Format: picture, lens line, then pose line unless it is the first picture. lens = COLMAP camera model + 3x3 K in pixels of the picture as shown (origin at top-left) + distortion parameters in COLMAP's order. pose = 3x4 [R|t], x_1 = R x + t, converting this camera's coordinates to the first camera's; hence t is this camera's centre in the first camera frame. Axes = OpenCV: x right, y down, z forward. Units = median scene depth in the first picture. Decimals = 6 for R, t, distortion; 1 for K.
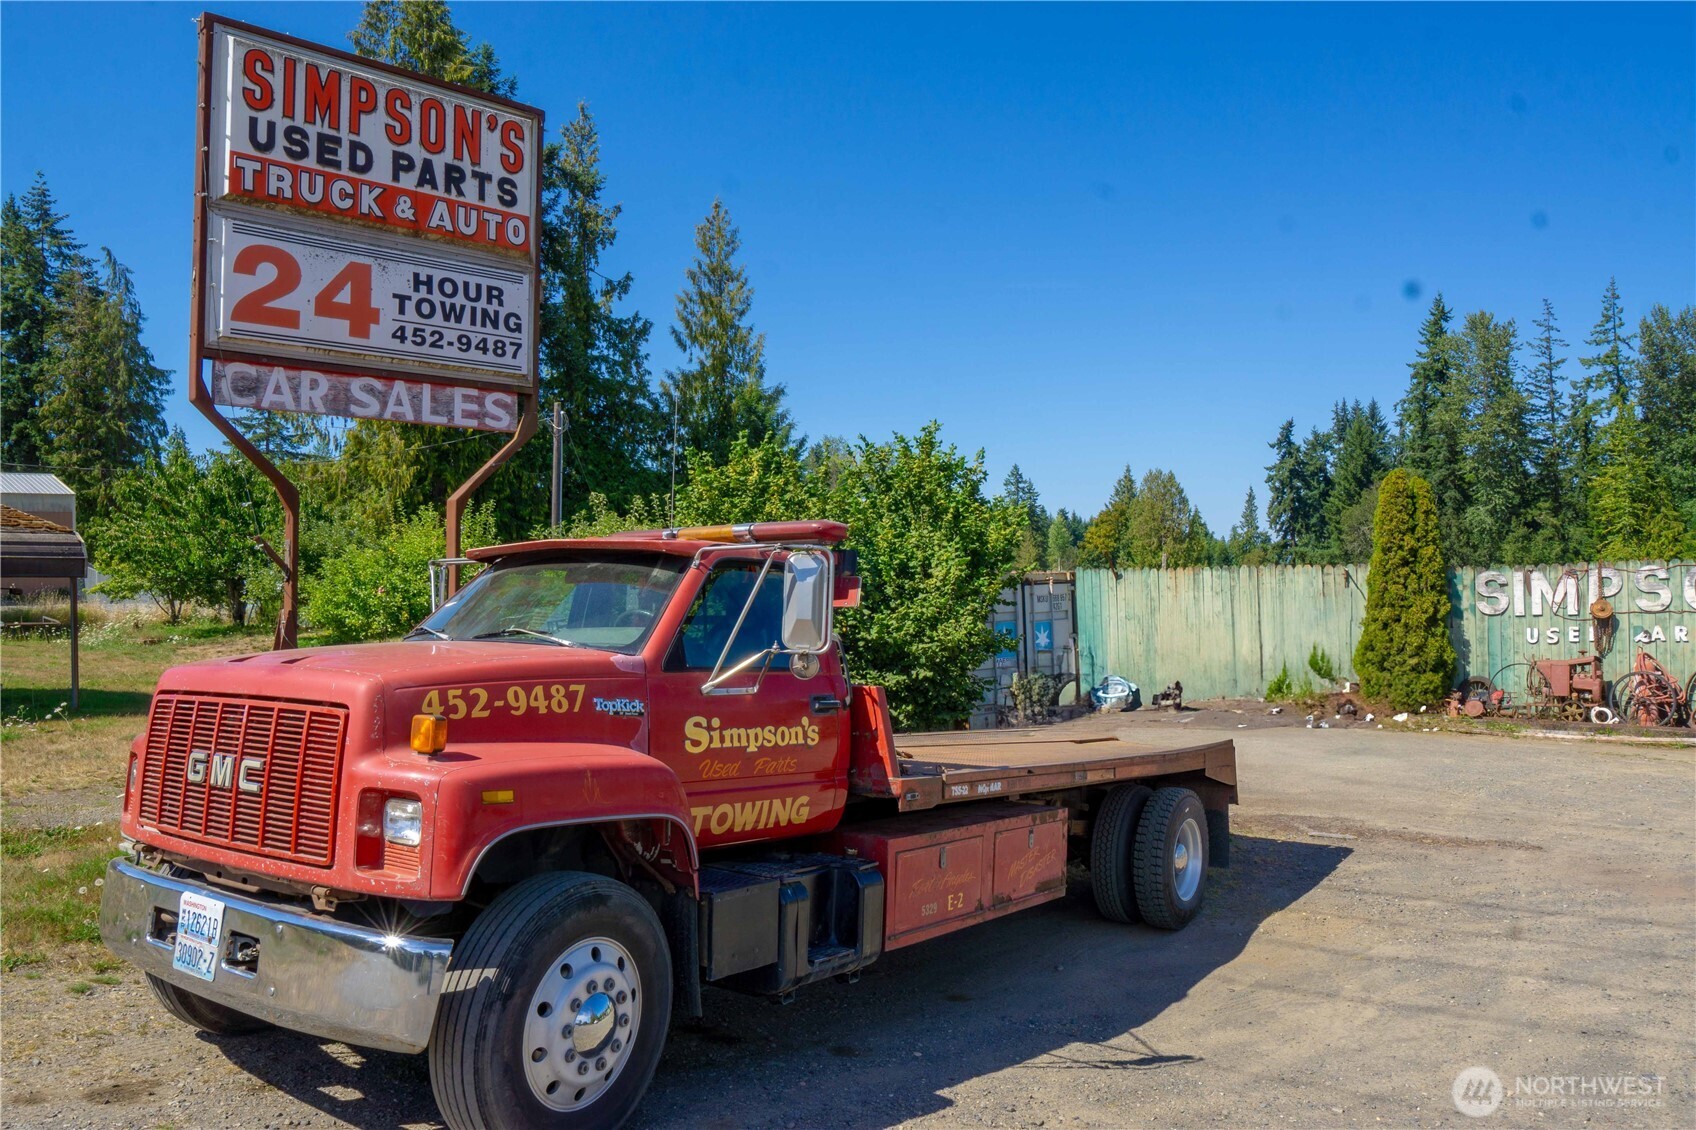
lens RADIAL K [[1225.1, 0, 839.5], [0, 1225.1, 554.1], [0, 0, 1]] dist [-0.070390, 0.039273]
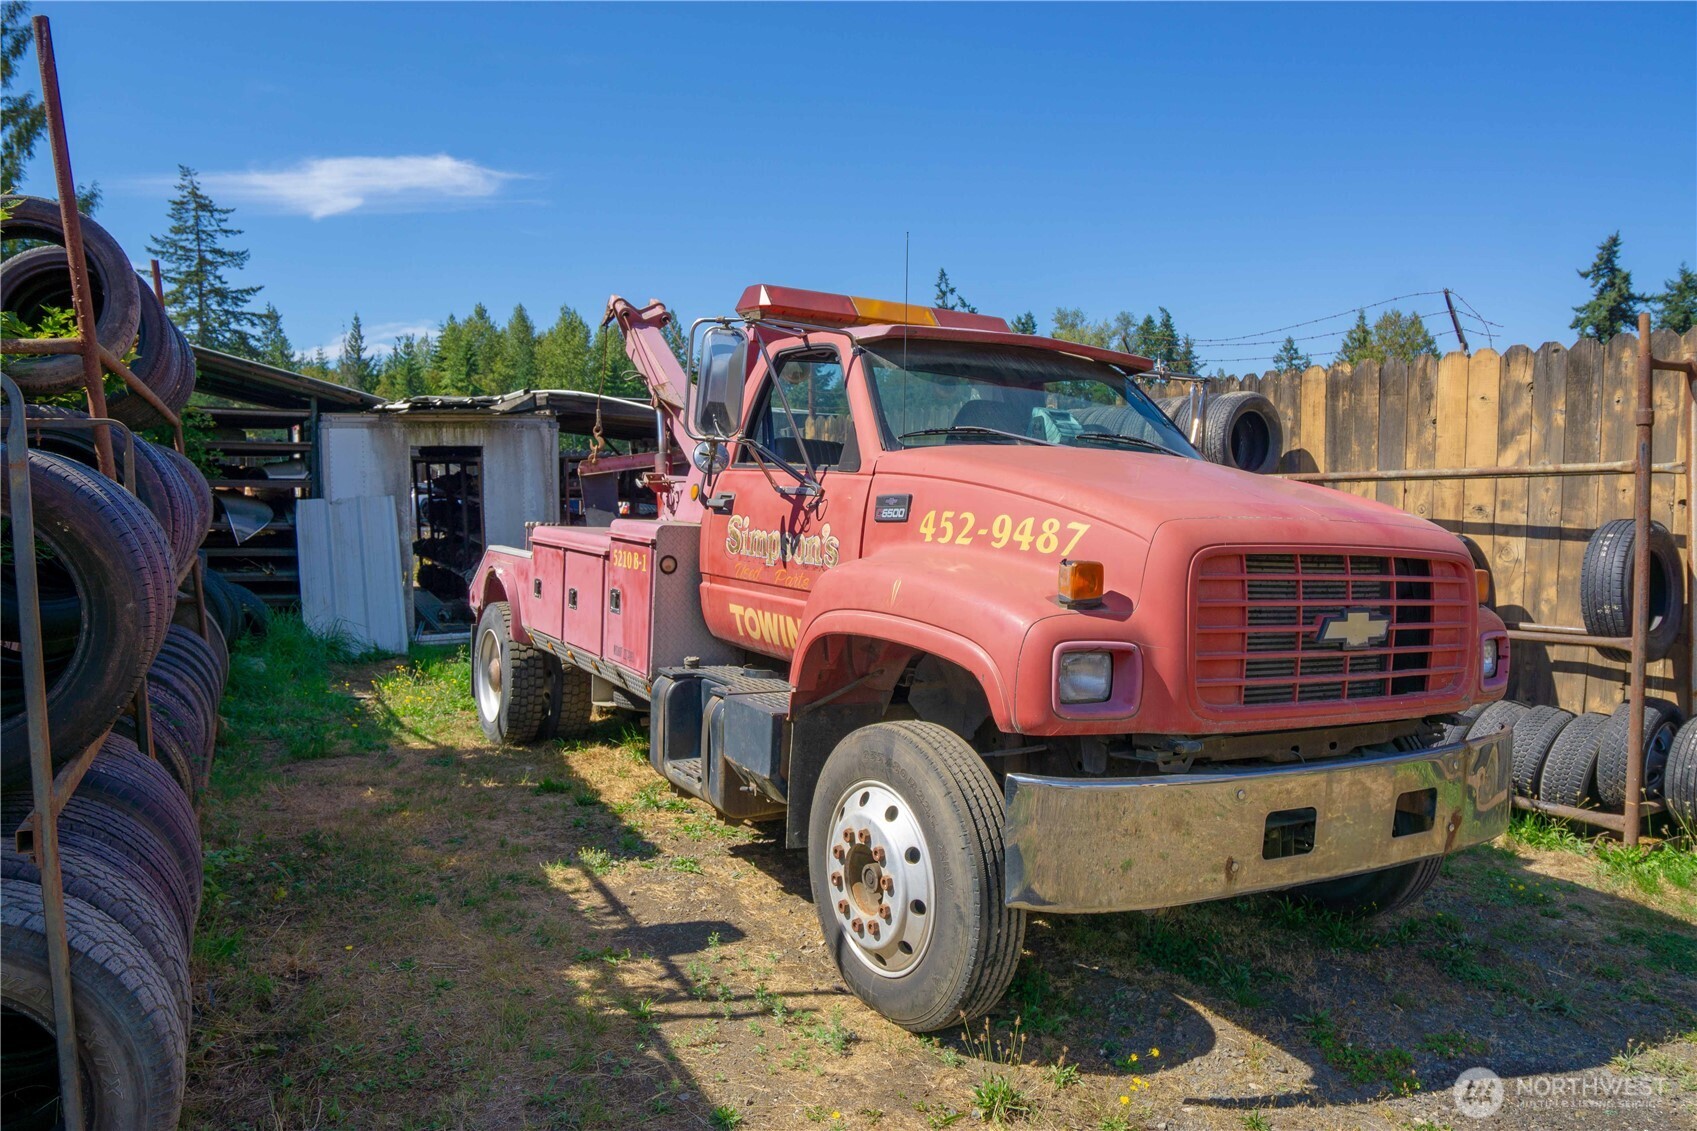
lens RADIAL K [[1225.8, 0, 811.6], [0, 1225.8, 591.2], [0, 0, 1]] dist [-0.070390, 0.039273]
pose [[0.960363, 0.021500, -0.277923, 1.168505], [0.008571, 0.994272, 0.106532, 0.138302], [0.278621, -0.104691, 0.954678, 1.882267]]
